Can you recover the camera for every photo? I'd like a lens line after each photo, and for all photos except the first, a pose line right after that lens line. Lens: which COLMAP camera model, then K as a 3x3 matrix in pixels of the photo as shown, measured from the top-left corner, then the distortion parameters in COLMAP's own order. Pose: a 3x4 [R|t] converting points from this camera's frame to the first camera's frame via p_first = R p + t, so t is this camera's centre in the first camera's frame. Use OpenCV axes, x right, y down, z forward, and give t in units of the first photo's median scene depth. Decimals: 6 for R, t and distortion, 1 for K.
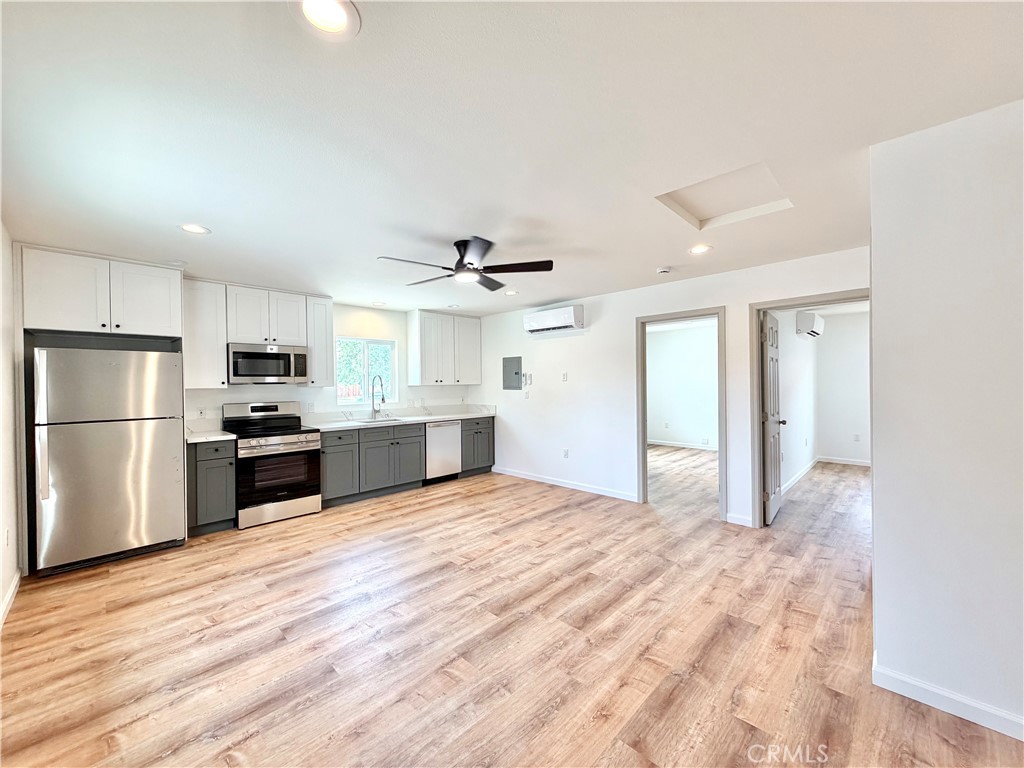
lens RADIAL K [[407.7, 0, 509.2], [0, 407.7, 385.1], [0, 0, 1]] dist [-0.001754, 0.000056]
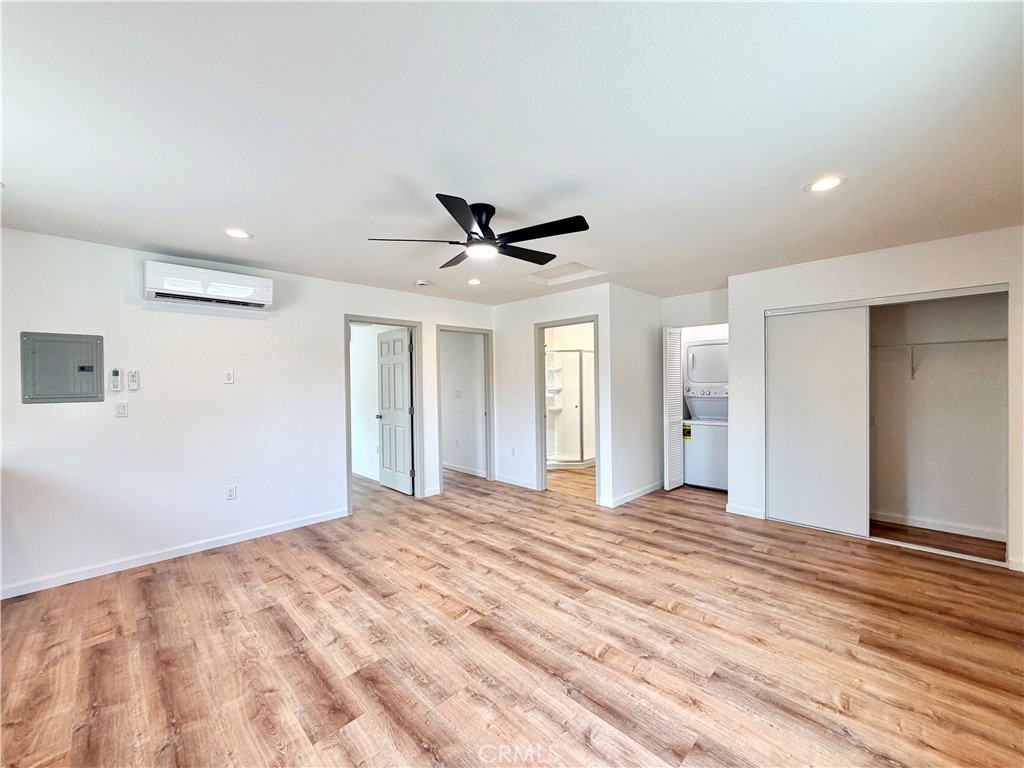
lens RADIAL K [[407.7, 0, 509.2], [0, 407.7, 385.1], [0, 0, 1]] dist [-0.001754, 0.000056]
pose [[0.014410, -0.000888, 0.999896, -0.694400], [0.018016, 0.999838, 0.000628, -0.000319], [-0.999734, 0.018005, 0.014424, 0.719812]]
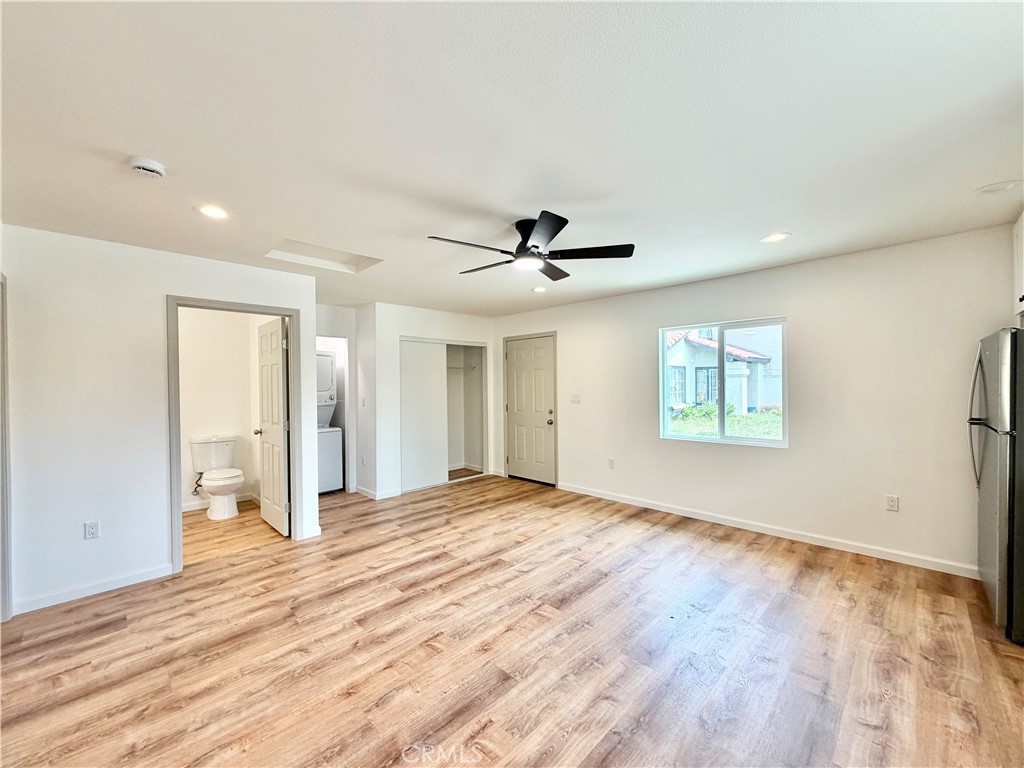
lens RADIAL K [[407.7, 0, 509.2], [0, 407.7, 385.1], [0, 0, 1]] dist [-0.001754, 0.000056]
pose [[-0.999729, 0.022166, 0.007096, -0.048727], [0.022222, 0.999721, 0.007966, -0.013908], [-0.006918, 0.008121, -0.999943, 1.421248]]
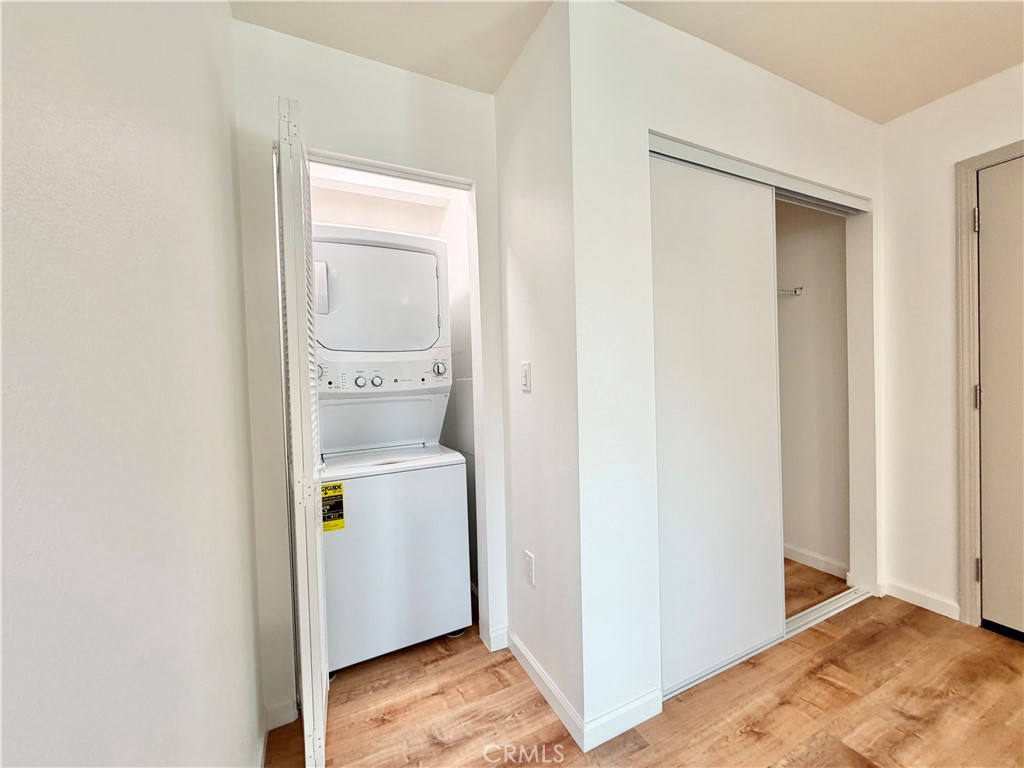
lens RADIAL K [[407.7, 0, 509.2], [0, 407.7, 385.1], [0, 0, 1]] dist [-0.001754, 0.000056]
pose [[-0.939776, 0.034395, 0.340056, 0.310946], [0.044288, 0.998790, 0.021372, 0.038455], [-0.338909, 0.035145, -0.940162, 0.491062]]
